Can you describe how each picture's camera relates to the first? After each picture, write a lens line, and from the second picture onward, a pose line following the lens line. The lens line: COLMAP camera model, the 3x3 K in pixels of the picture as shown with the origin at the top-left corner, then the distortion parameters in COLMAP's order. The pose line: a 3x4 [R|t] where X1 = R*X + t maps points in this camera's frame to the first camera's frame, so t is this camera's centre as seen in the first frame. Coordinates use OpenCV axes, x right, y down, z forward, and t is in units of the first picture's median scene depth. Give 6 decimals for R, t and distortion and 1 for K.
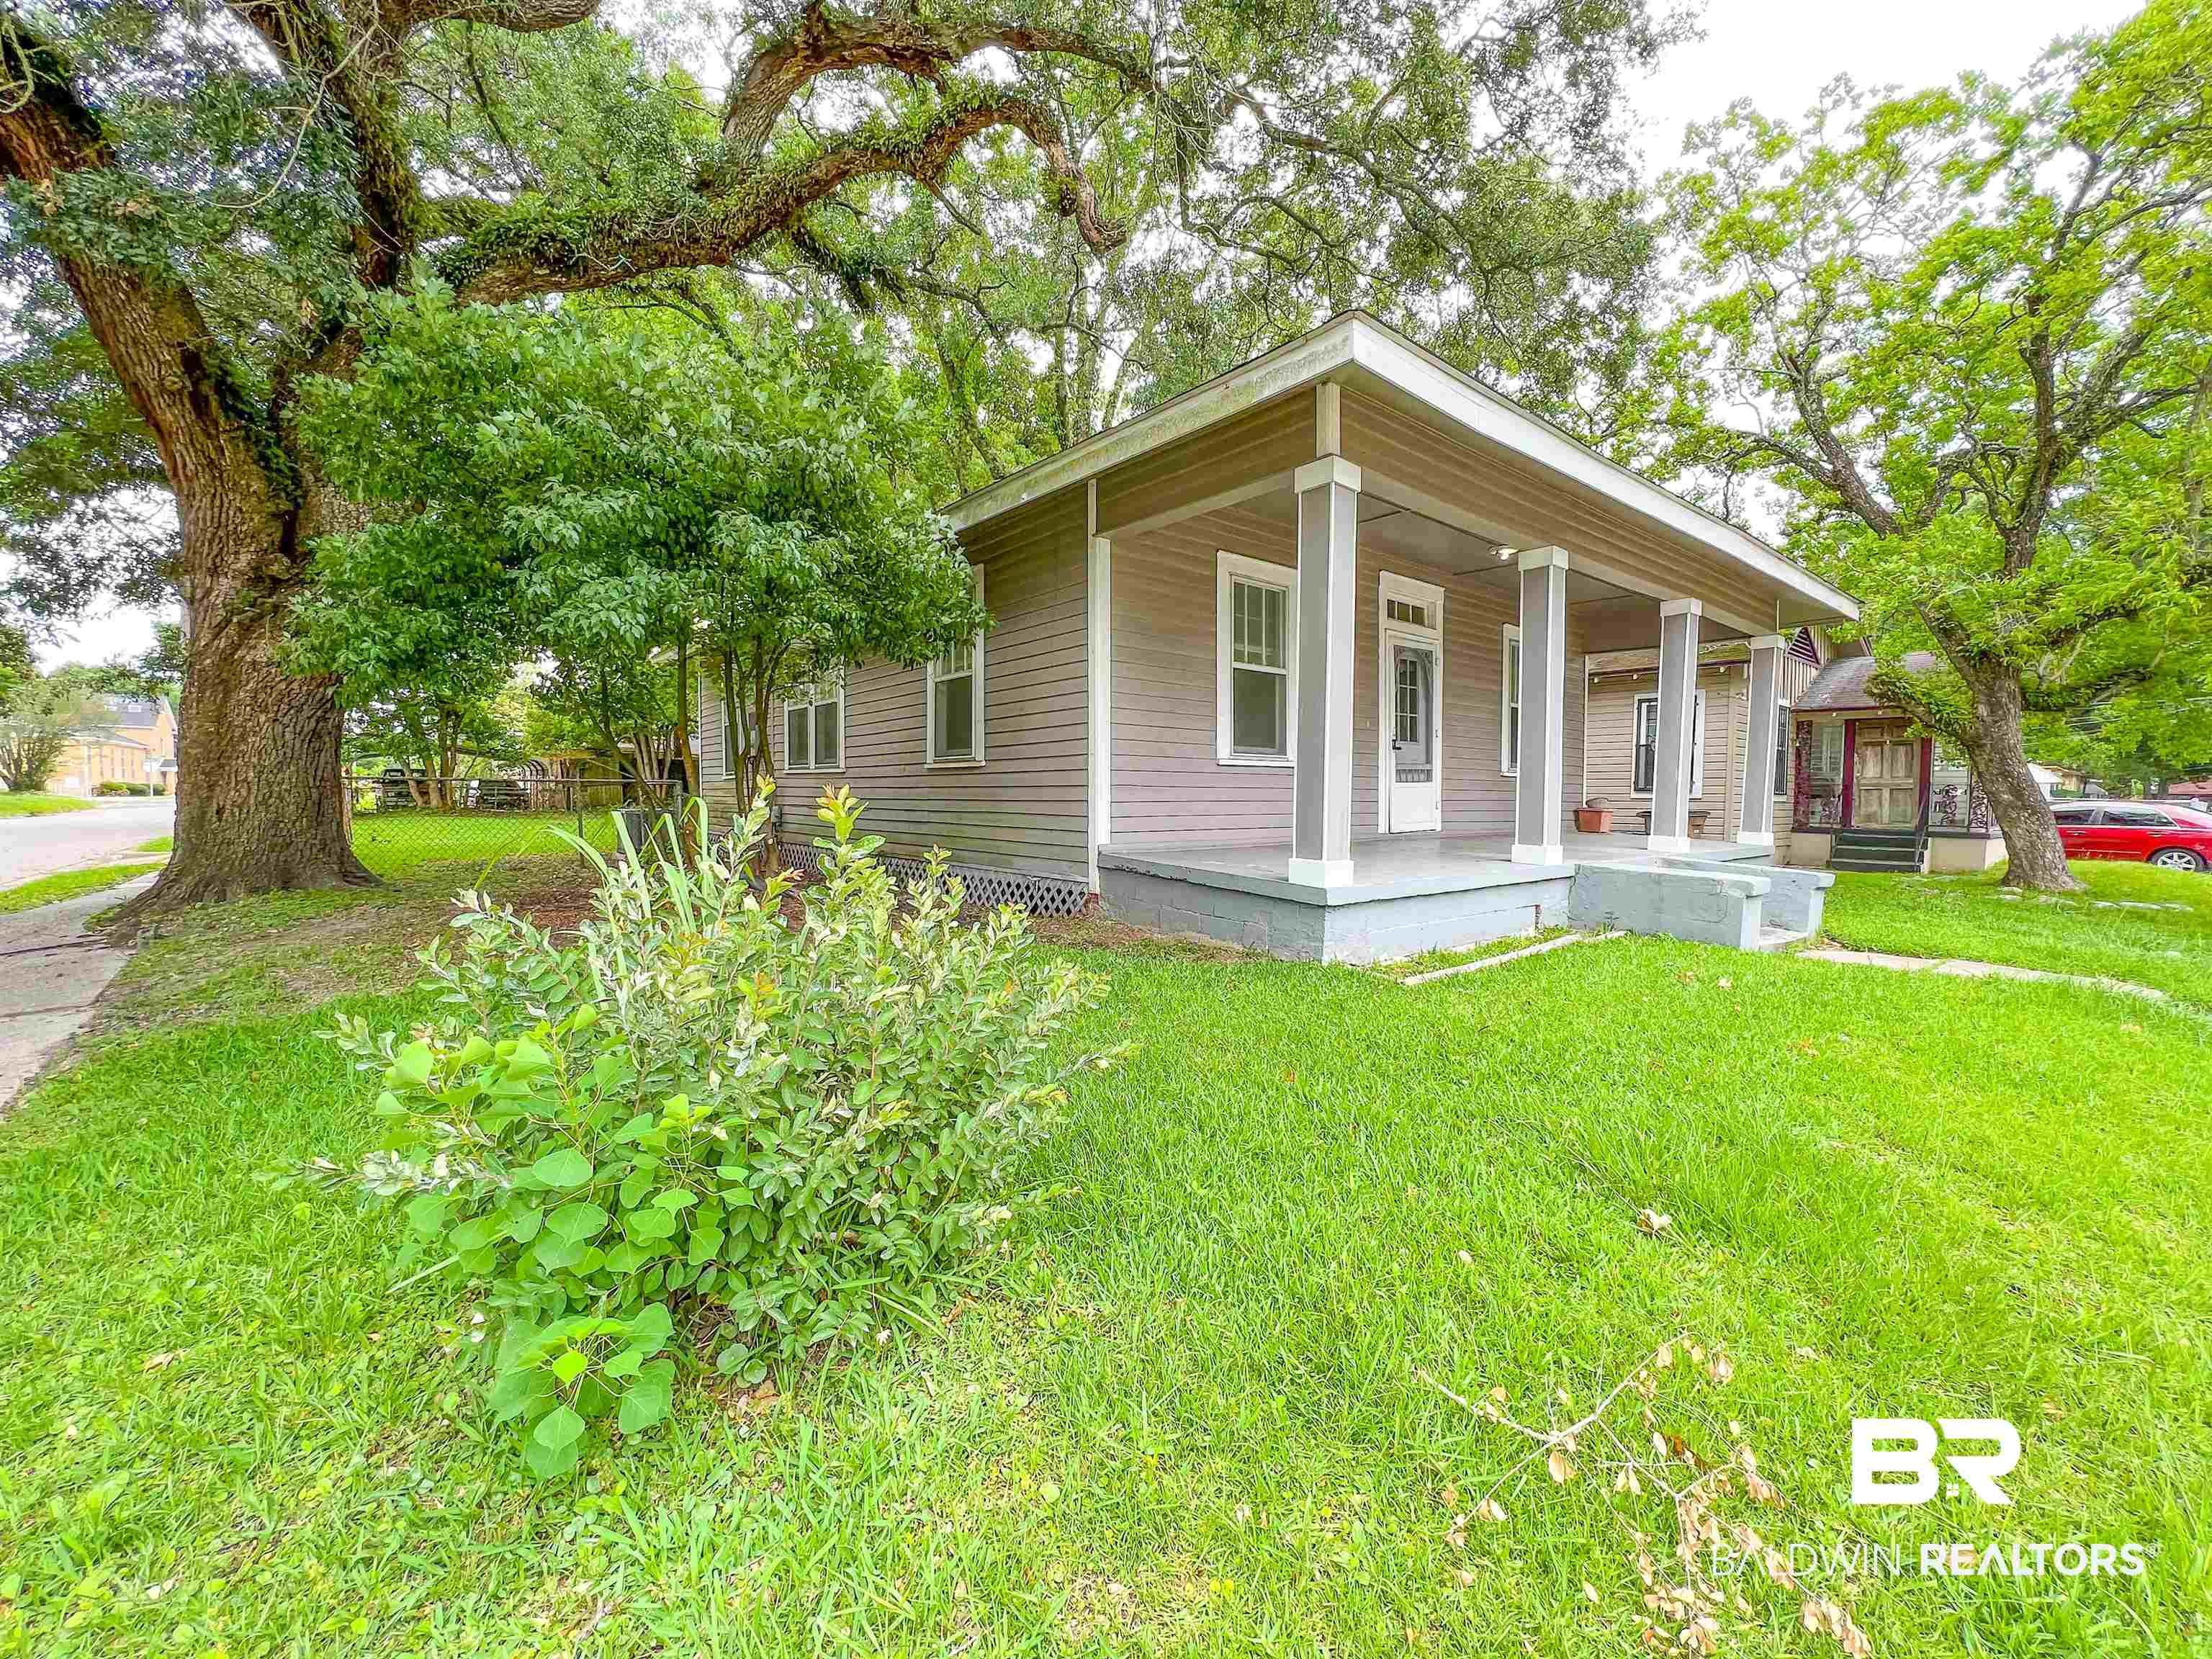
lens RADIAL K [[879.8, 0, 1103.9], [0, 879.8, 828.0], [0, 0, 1]] dist [-0.000273, 0.000012]
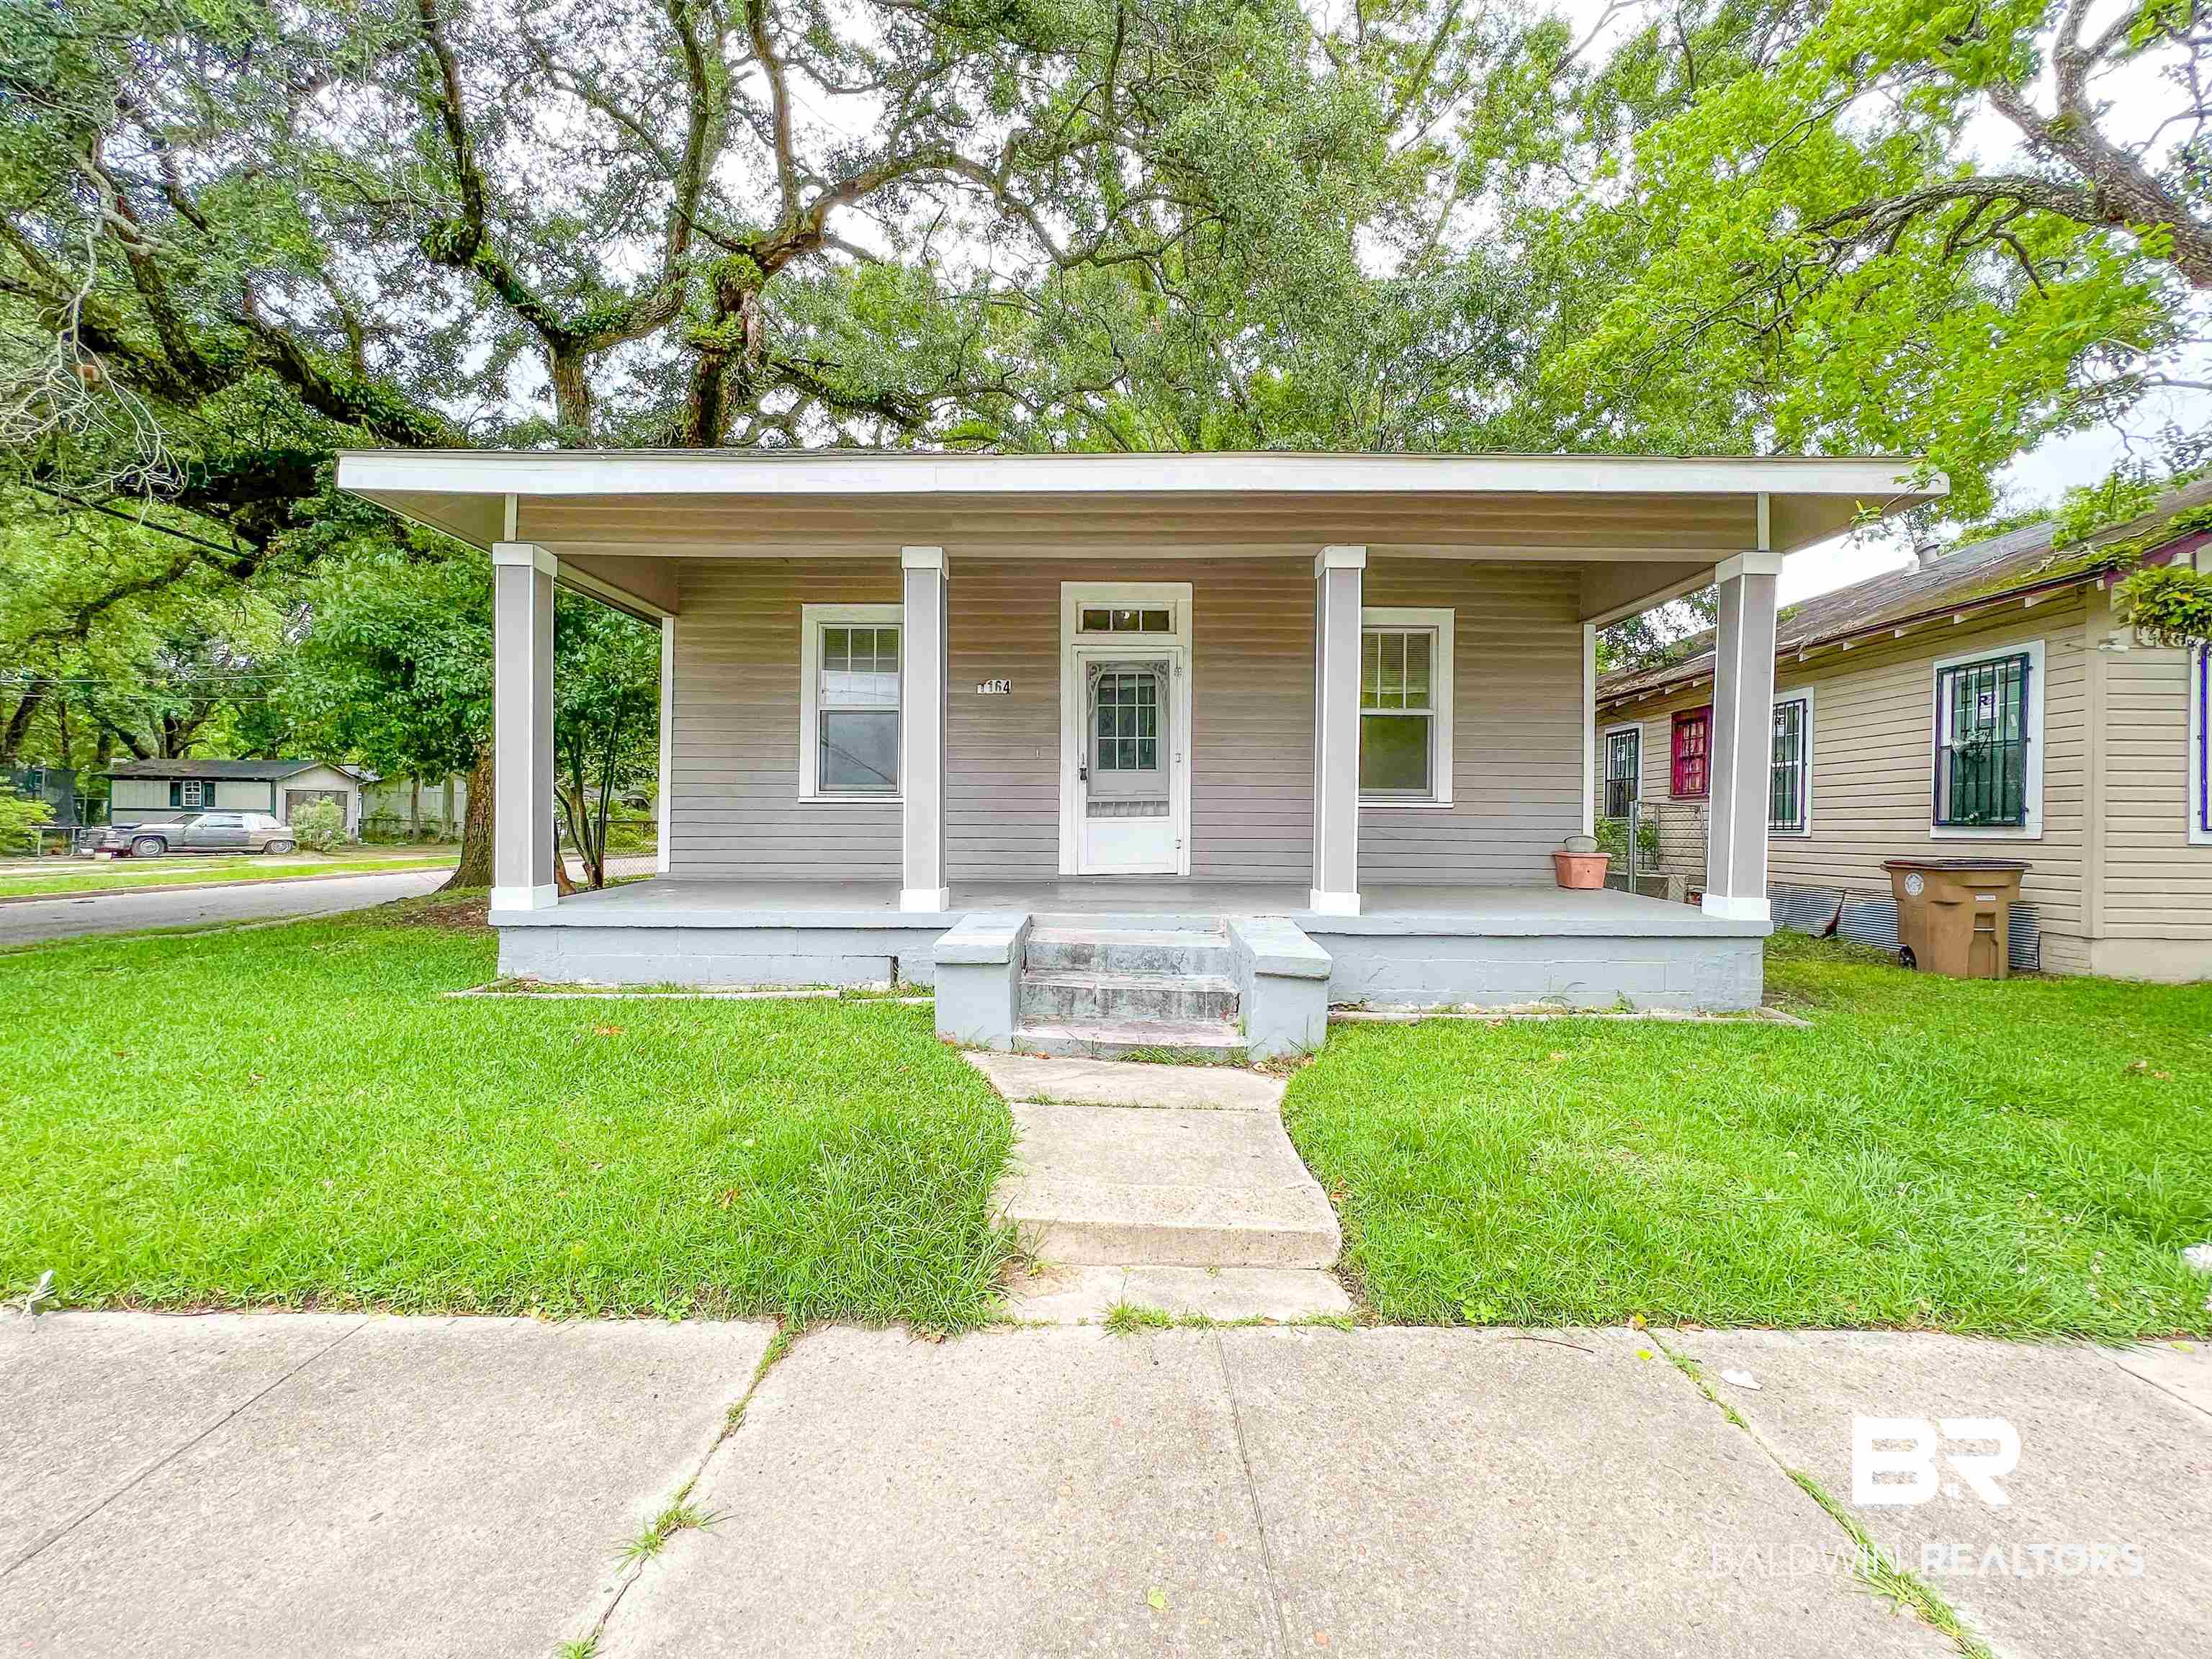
lens RADIAL K [[879.8, 0, 1106.9], [0, 879.8, 835.7], [0, 0, 1]] dist [-0.000273, 0.000012]
pose [[0.781533, 0.000005, -0.623864, 0.875722], [-0.024366, 0.999237, -0.030517, -0.007016], [0.623388, 0.039051, 0.780937, 0.322655]]
